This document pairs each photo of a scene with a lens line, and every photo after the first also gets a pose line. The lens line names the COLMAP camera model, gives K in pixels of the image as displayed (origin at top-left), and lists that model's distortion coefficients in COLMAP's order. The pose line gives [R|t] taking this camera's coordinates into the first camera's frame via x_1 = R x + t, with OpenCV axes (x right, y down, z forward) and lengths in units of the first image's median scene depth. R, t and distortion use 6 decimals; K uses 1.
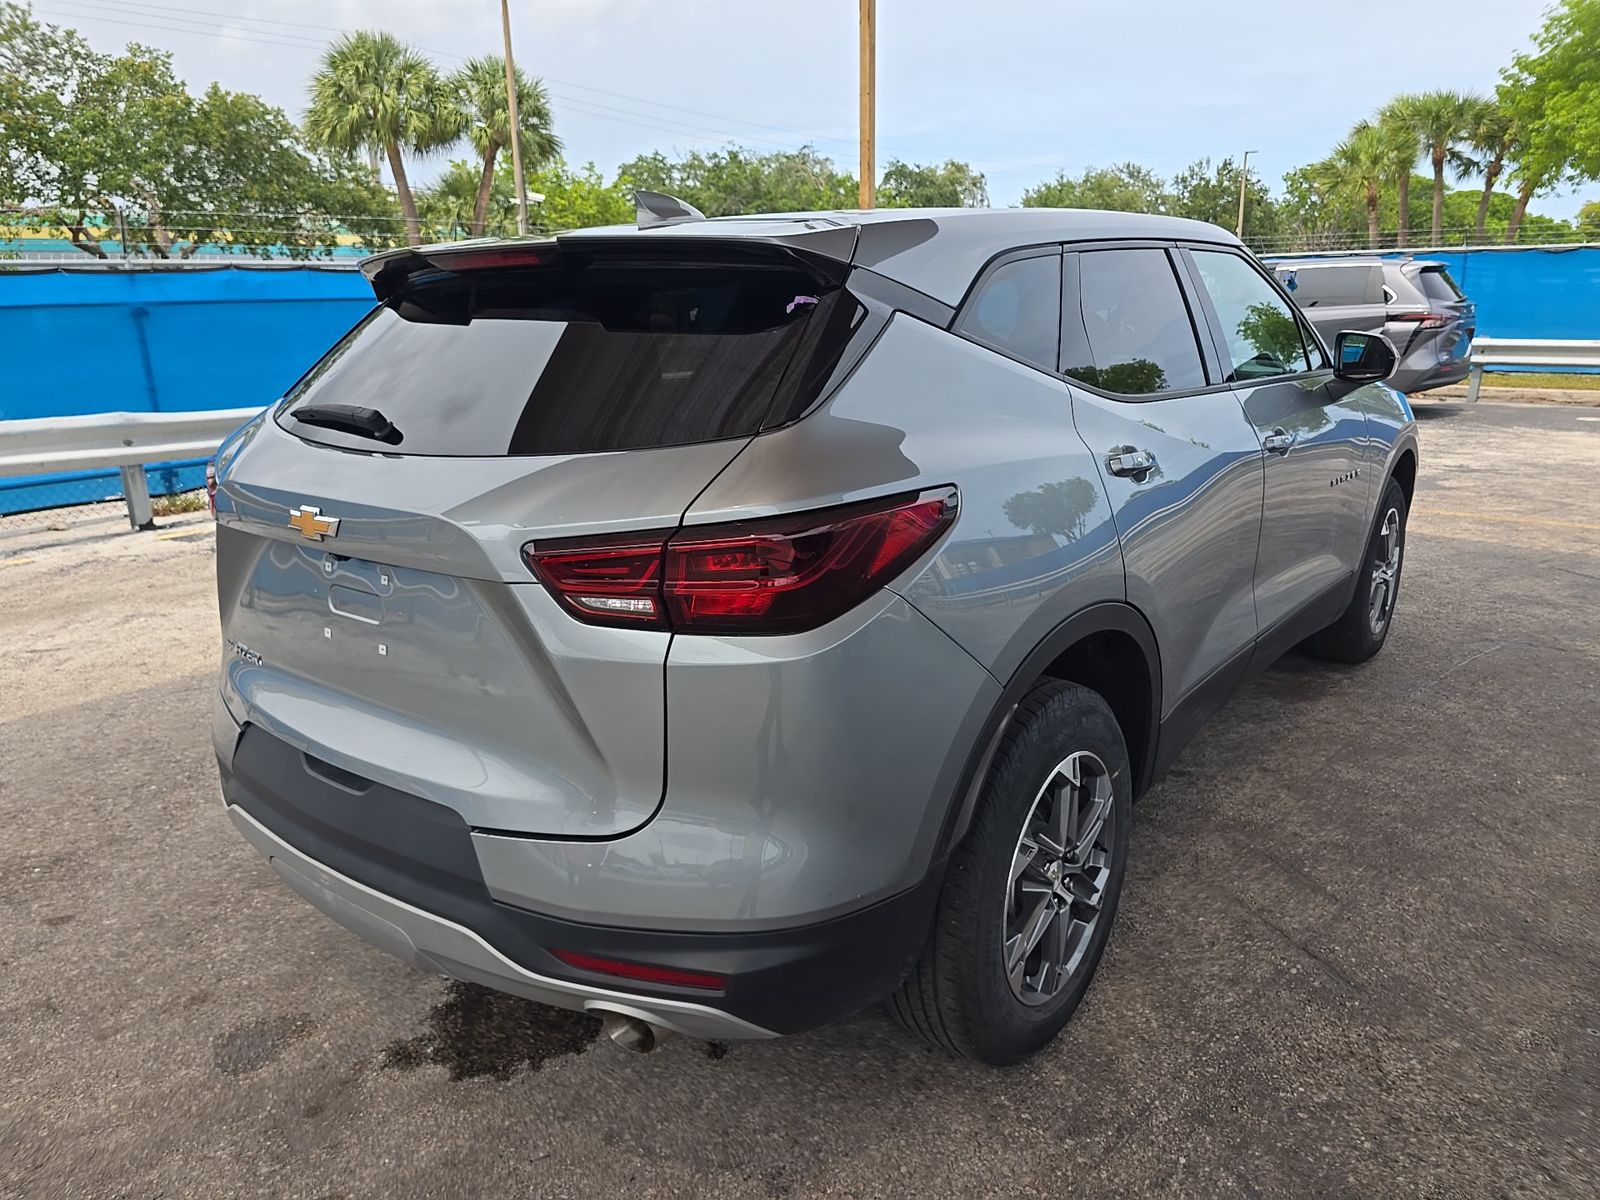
lens RADIAL K [[1120.2, 0, 800.0], [0, 1120.2, 600.0], [0, 0, 1]] dist [0.047011, -0.047679]
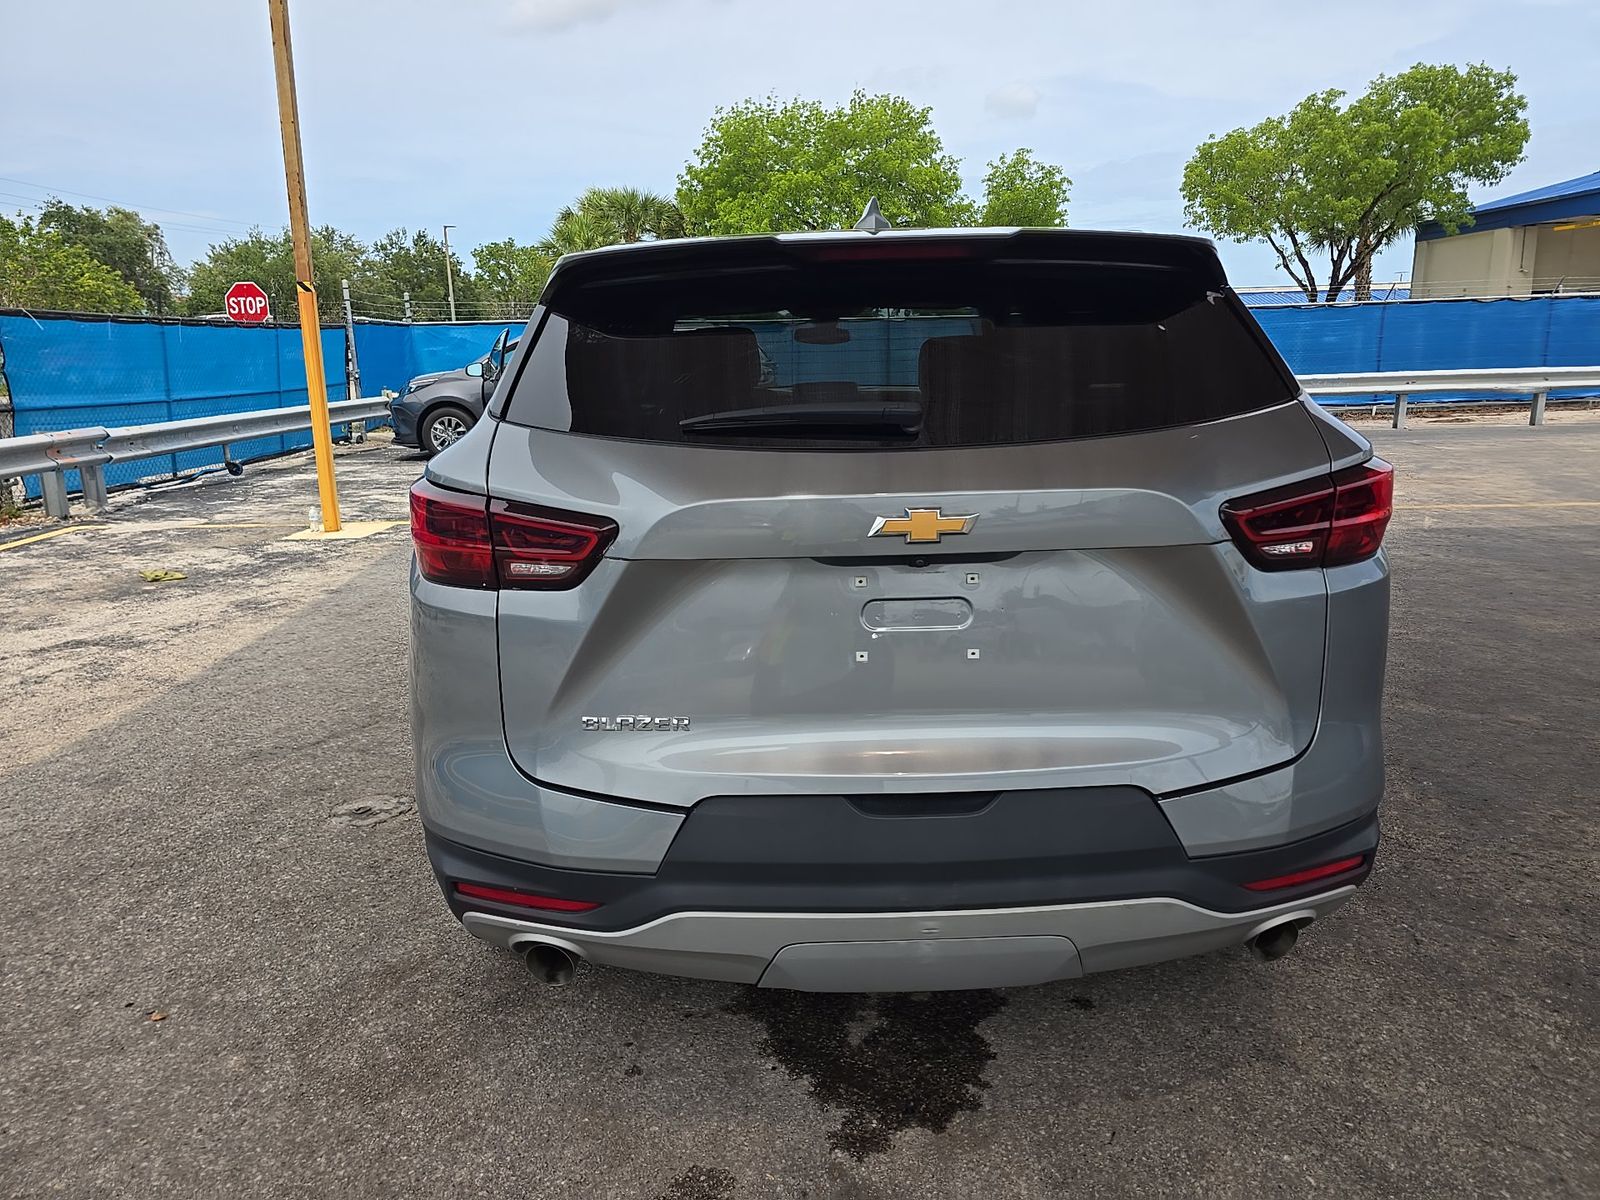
lens RADIAL K [[1108.3, 0, 805.2], [0, 1108.3, 599.3], [0, 0, 1]] dist [0.048018, -0.047205]
pose [[0.763043, -0.133170, 0.632480, -0.184621], [0.168177, 0.985746, 0.004657, -0.004846], [-0.624085, 0.102815, 0.774562, 0.065485]]
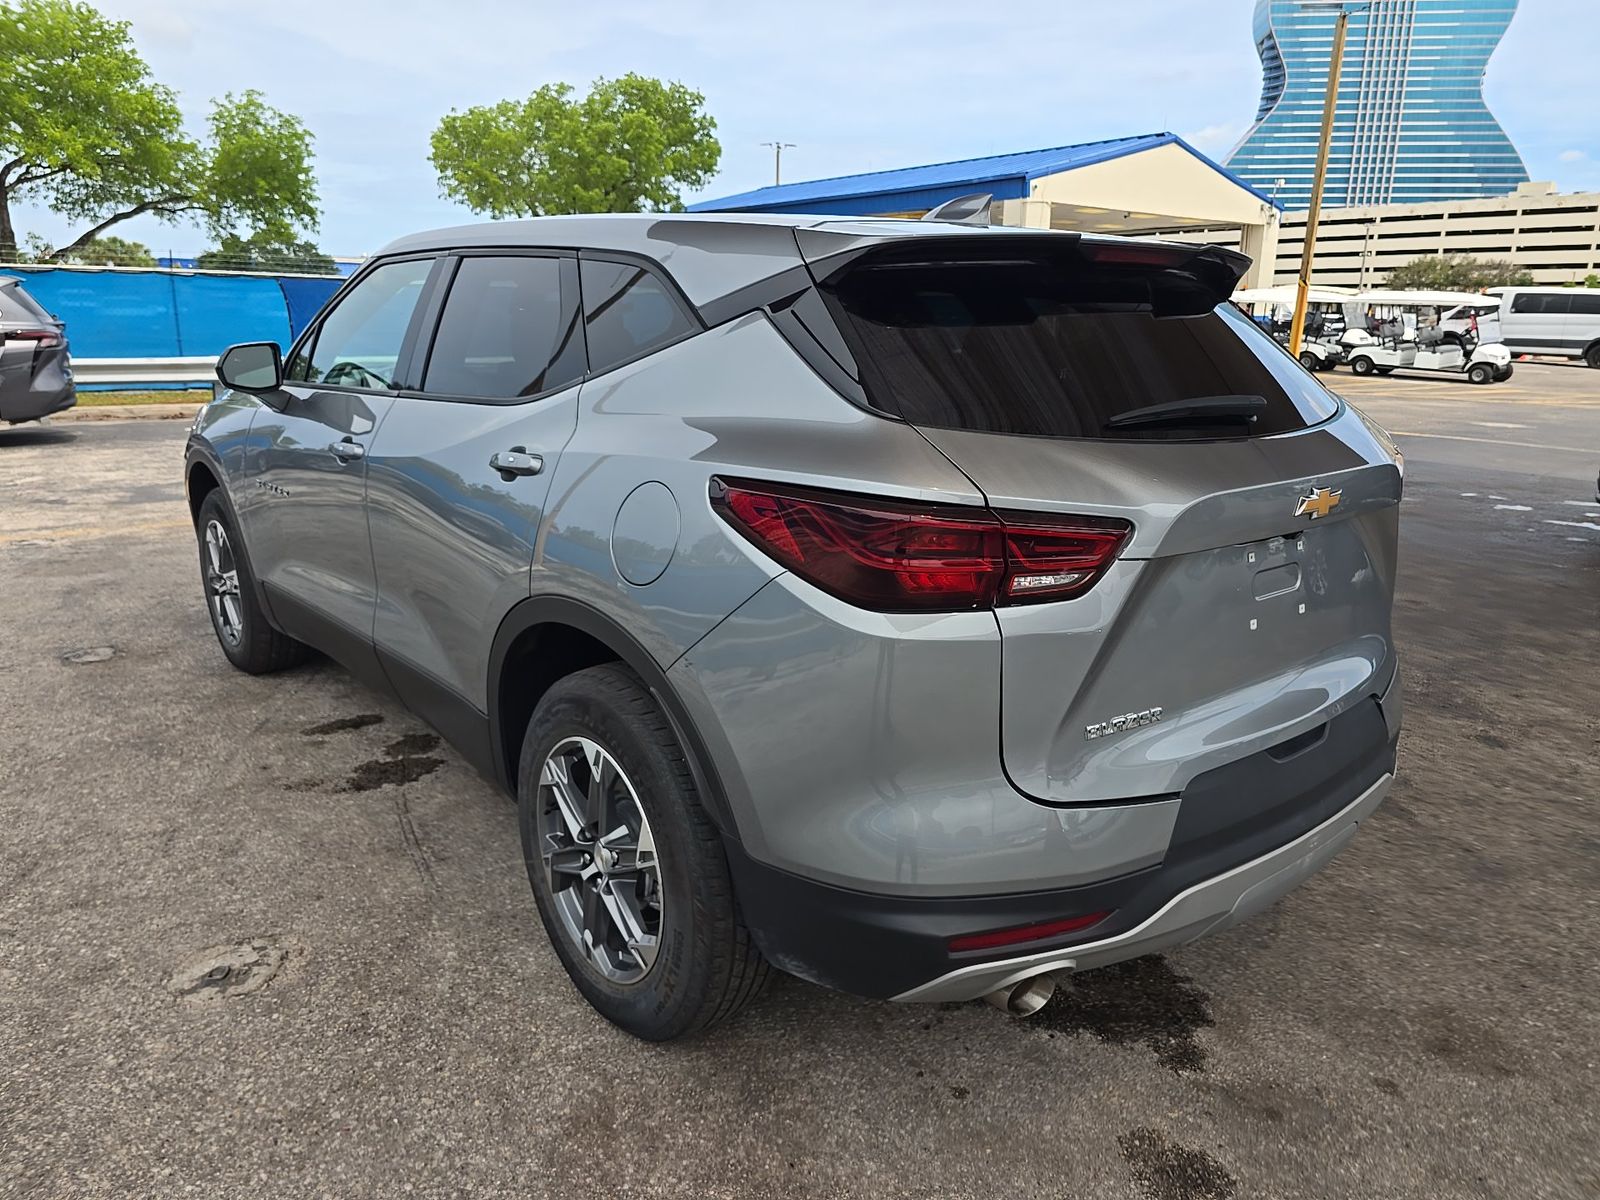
lens RADIAL K [[1108.3, 0, 805.2], [0, 1108.3, 599.3], [0, 0, 1]] dist [0.048018, -0.047205]
pose [[0.171346, -0.215083, 0.961447, -0.265212], [0.233998, 0.956839, 0.172350, -0.047200], [-0.957019, 0.195445, 0.214280, 0.216696]]
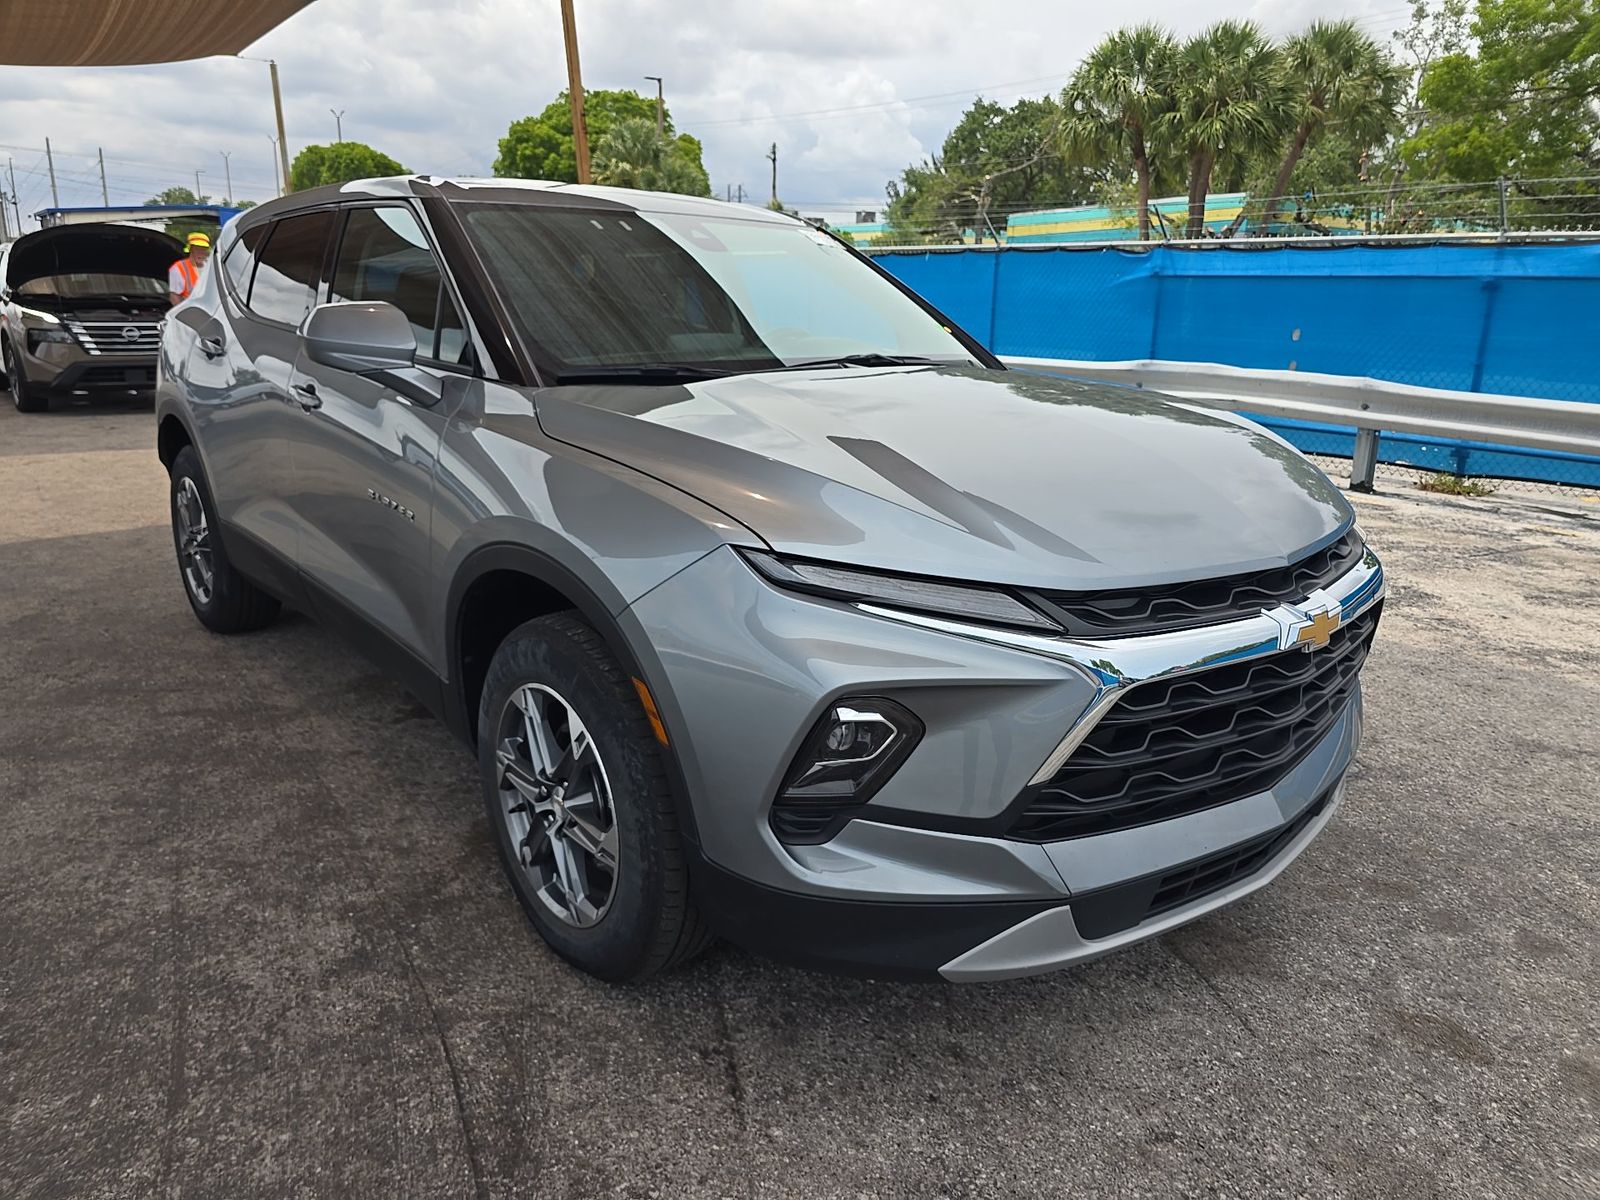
lens RADIAL K [[1108.3, 0, 805.2], [0, 1108.3, 599.3], [0, 0, 1]] dist [0.048018, -0.047205]
pose [[-0.113498, 0.284070, -0.952062, 0.387365], [-0.285890, 0.908388, 0.305121, -0.102938], [0.951517, 0.306816, -0.021887, 0.402143]]
